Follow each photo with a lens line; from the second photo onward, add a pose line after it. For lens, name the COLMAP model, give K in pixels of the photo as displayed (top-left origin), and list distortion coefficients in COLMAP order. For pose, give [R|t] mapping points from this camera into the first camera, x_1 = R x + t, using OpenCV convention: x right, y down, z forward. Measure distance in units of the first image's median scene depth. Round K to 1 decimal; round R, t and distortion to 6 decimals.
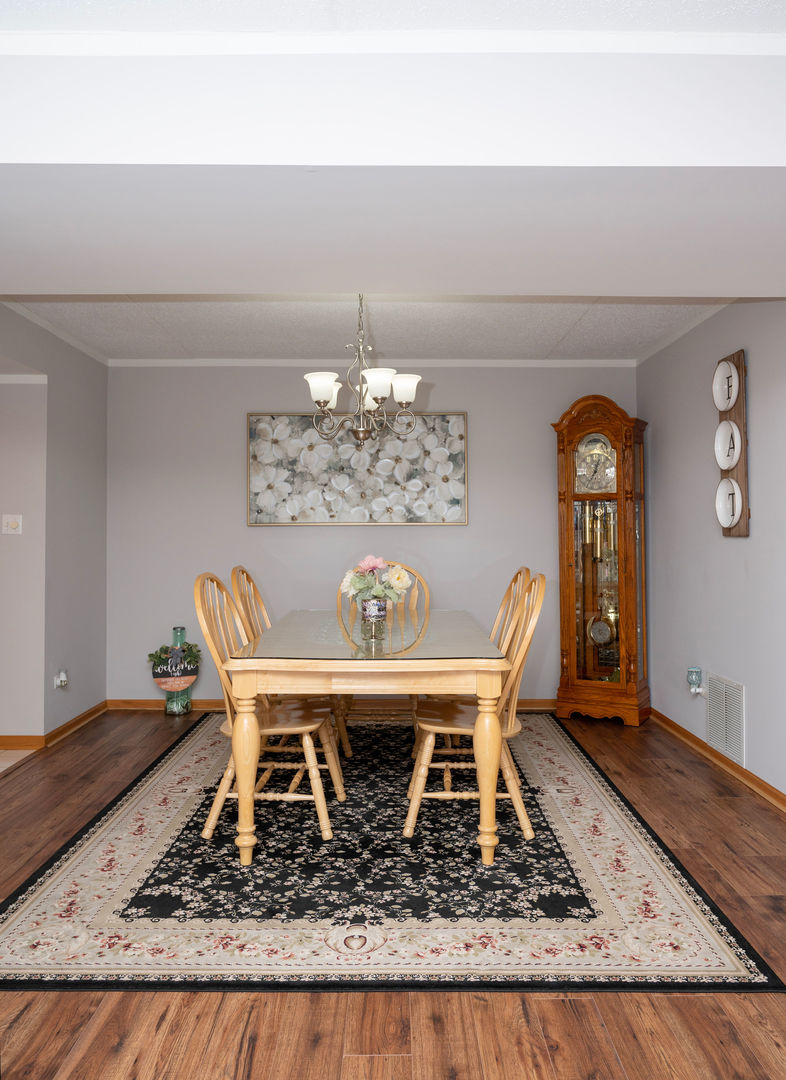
lens RADIAL K [[812.4, 0, 398.5], [0, 812.4, 508.4], [0, 0, 1]] dist [-0.015577, 0.002470]
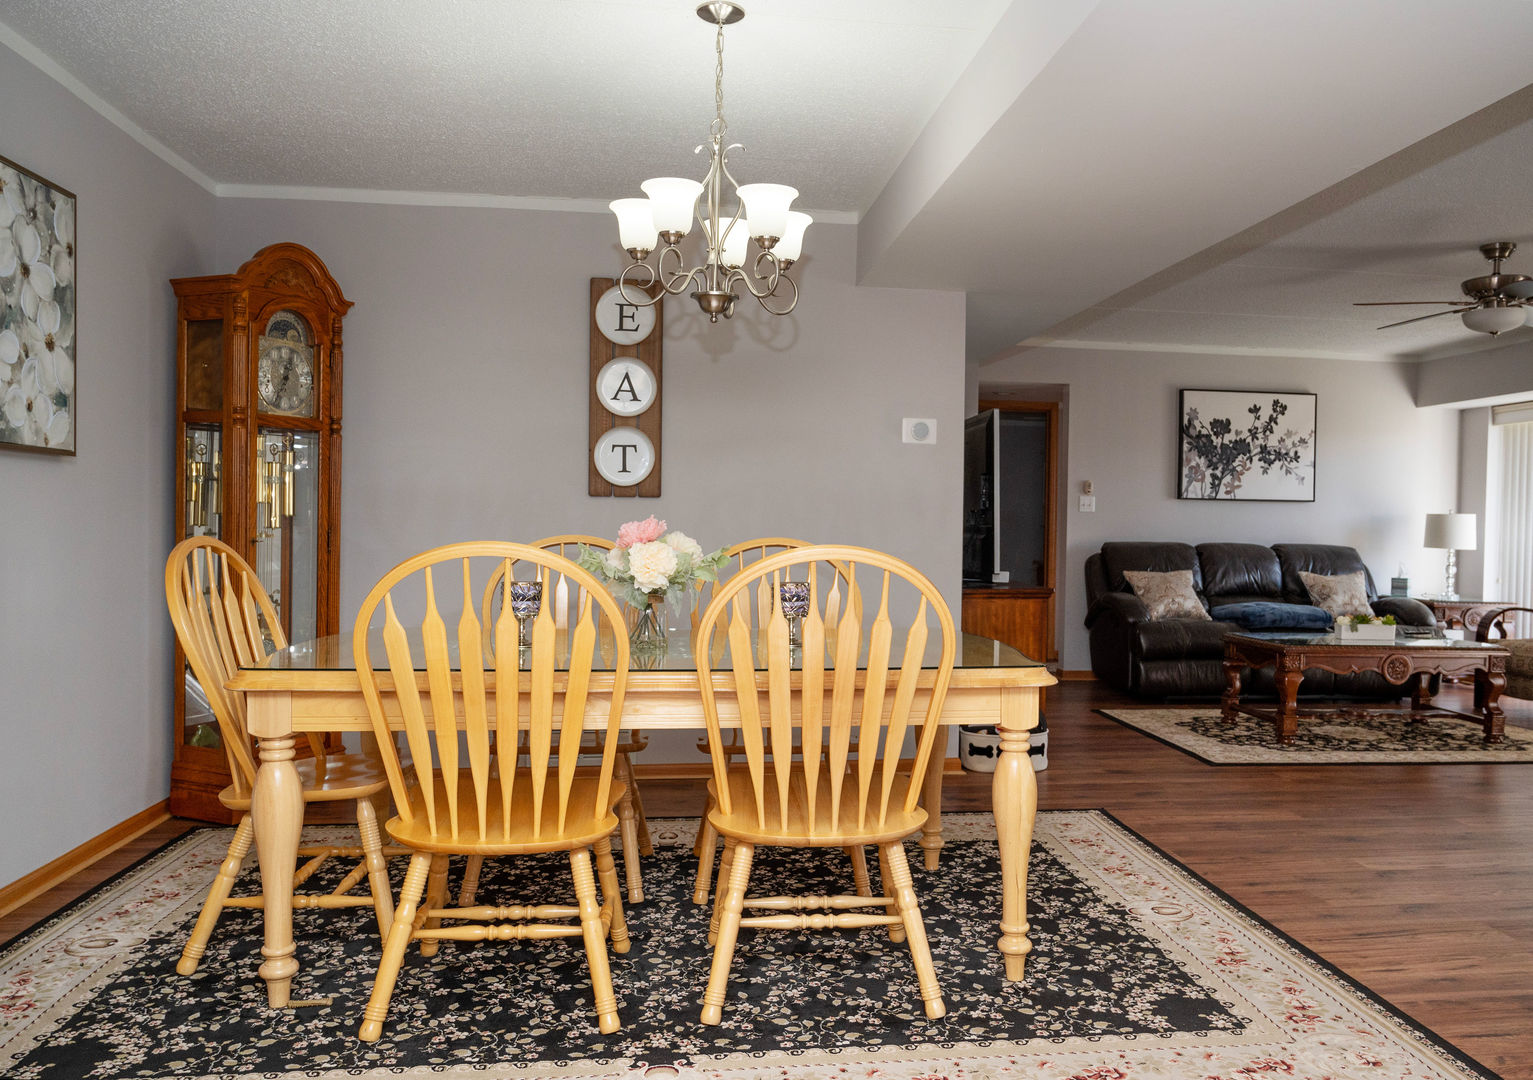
lens RADIAL K [[1157.0, 0, 814.9], [0, 1157.0, 544.7], [0, 0, 1]] dist [-0.020443, 0.009194]
pose [[-0.124454, -0.017790, 0.992066, -0.893261], [-0.039769, 0.999125, 0.012928, 0.068001], [-0.991428, -0.037845, -0.125053, 1.060789]]
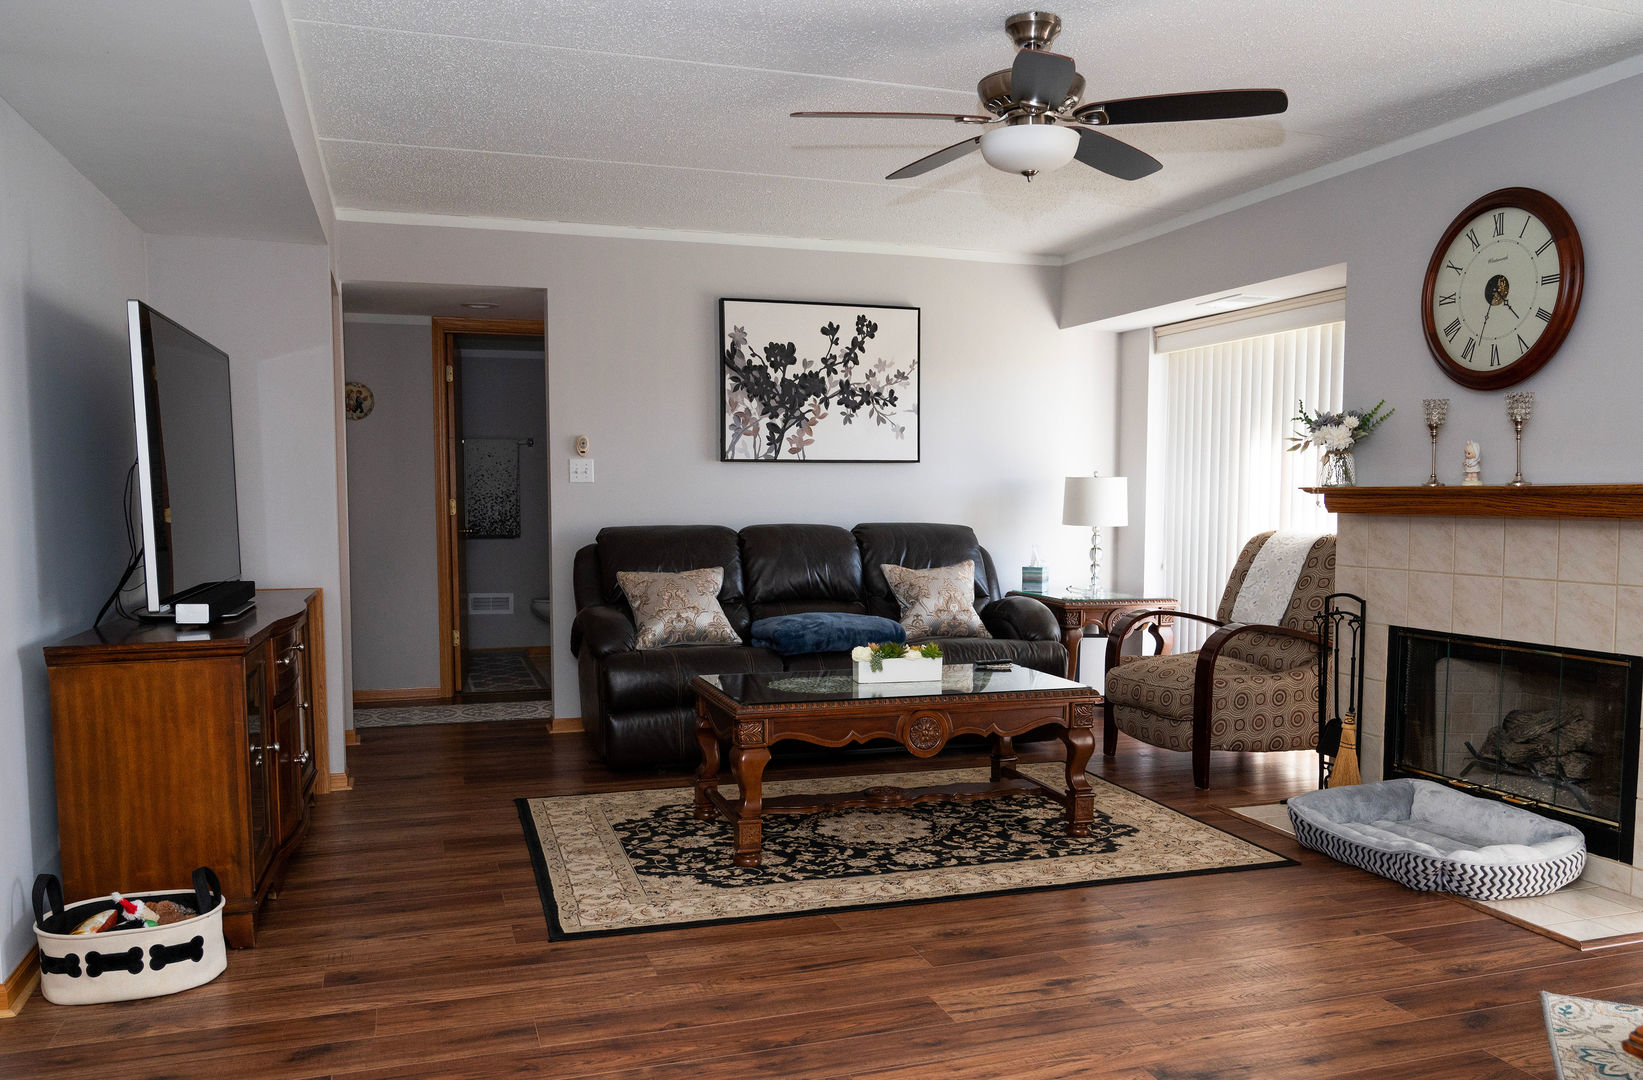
lens RADIAL K [[1282.0, 0, 838.0], [0, 1282.0, 593.2], [0, 0, 1]] dist [-0.009540, -0.006638]
pose [[-0.312839, -0.075555, 0.946796, -0.420510], [-0.021528, 0.997139, 0.072459, 0.027923], [-0.949562, 0.002286, -0.313570, 0.459475]]
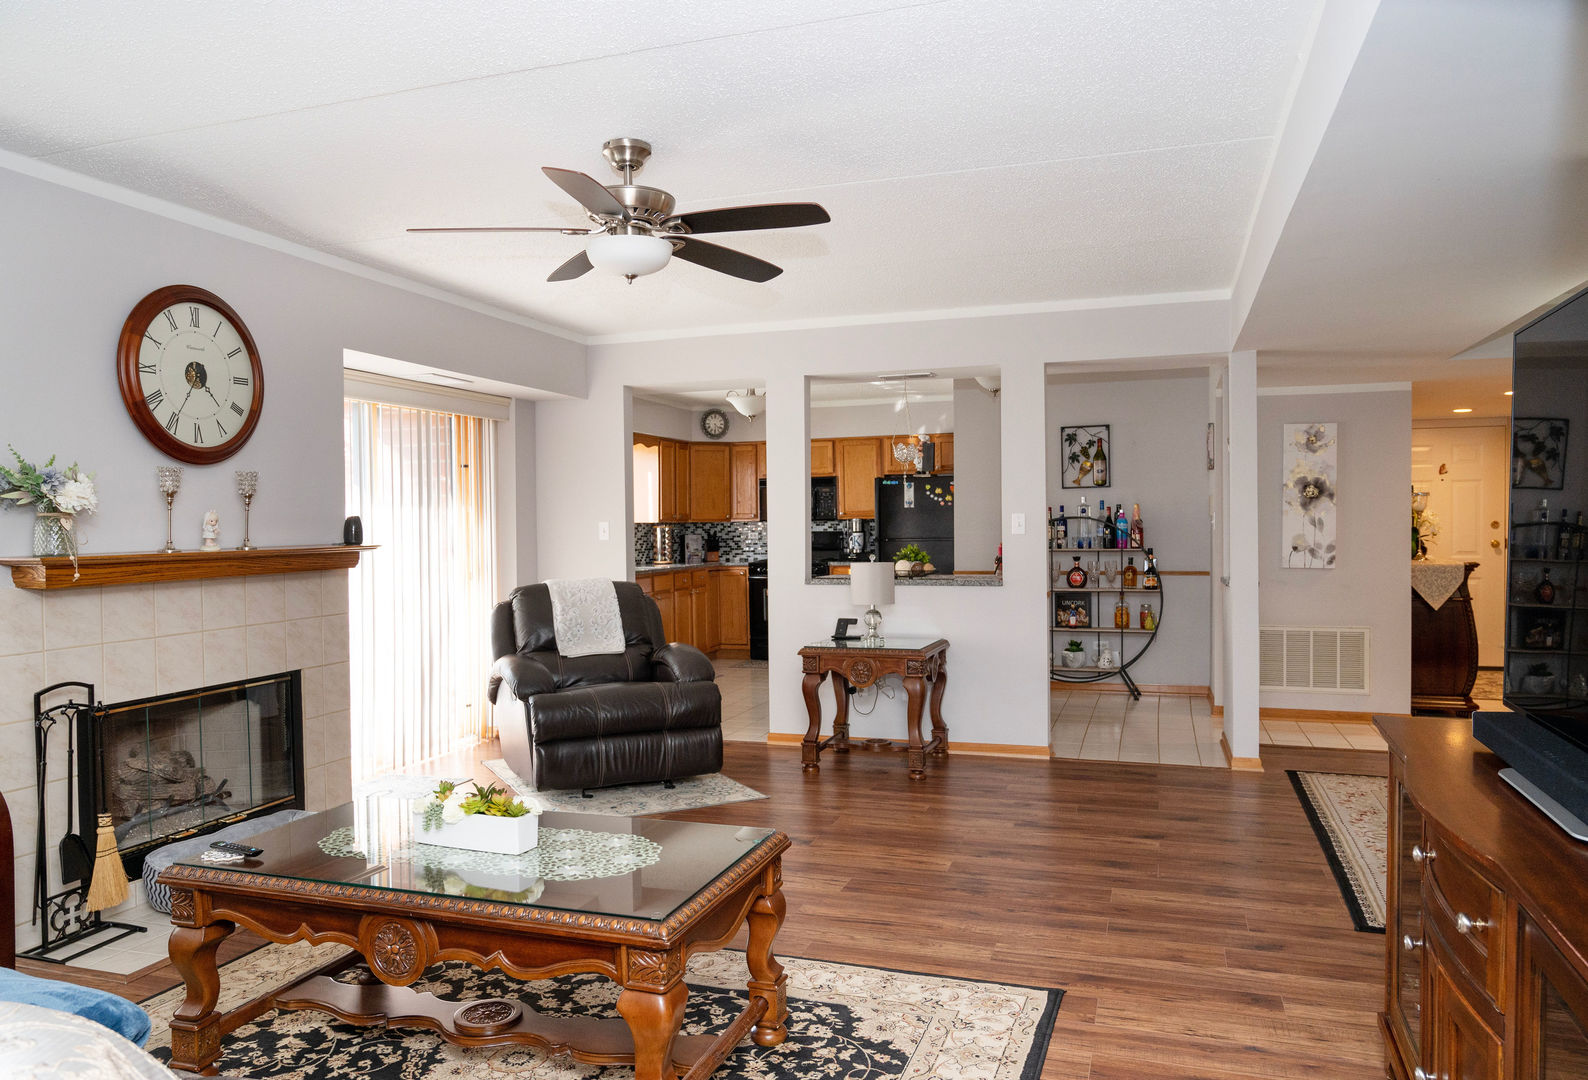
lens RADIAL K [[1114.5, 0, 777.3], [0, 1114.5, 539.7], [0, 0, 1]] dist [-0.006447, -0.001993]
pose [[-0.332078, 0.015477, -0.943125, 1.328901], [0.031904, 0.999478, 0.005168, 0.004388], [0.942712, -0.028373, -0.332398, 0.450456]]
